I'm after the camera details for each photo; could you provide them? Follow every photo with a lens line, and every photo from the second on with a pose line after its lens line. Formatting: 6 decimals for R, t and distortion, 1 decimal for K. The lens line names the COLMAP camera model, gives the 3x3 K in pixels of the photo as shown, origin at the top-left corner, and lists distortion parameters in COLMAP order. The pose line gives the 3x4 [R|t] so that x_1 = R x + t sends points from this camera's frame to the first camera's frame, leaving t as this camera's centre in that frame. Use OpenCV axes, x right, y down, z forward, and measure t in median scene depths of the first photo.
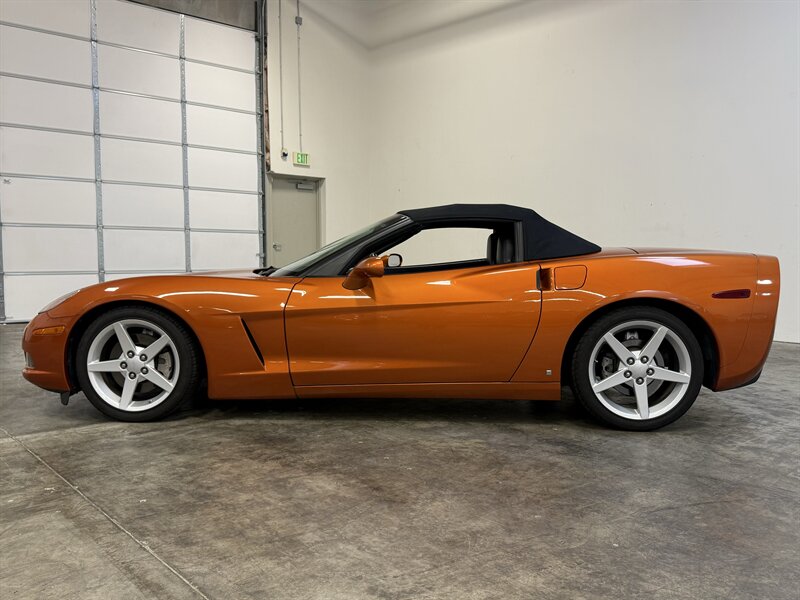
lens RADIAL K [[721.7, 0, 408.4], [0, 721.7, 300.1], [0, 0, 1]] dist [0.152904, -0.300880]
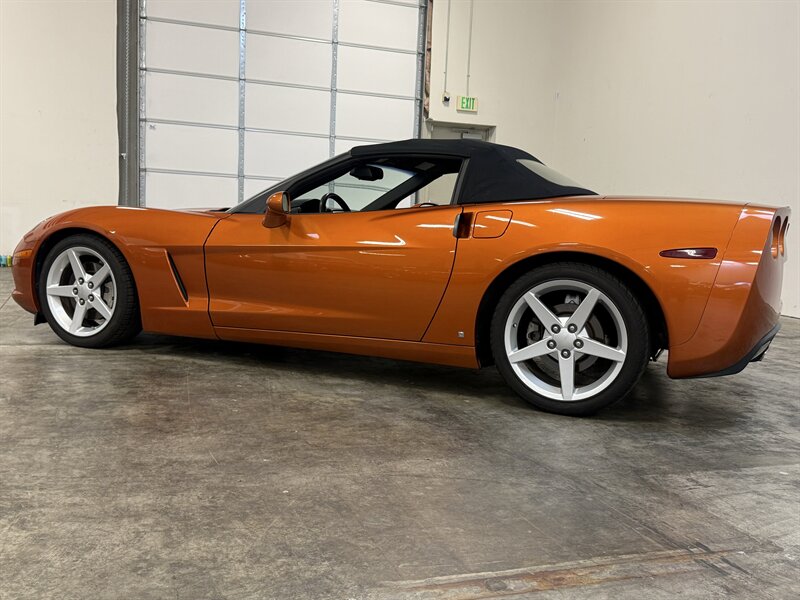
lens RADIAL K [[852.0, 0, 399.5], [0, 852.0, 313.0], [0, 0, 1]] dist [0.194100, -0.516698]
pose [[0.924994, 0.079462, -0.371580, 0.496172], [-0.066884, 0.996670, 0.046641, 0.032235], [0.374049, -0.018290, 0.927229, 0.038510]]
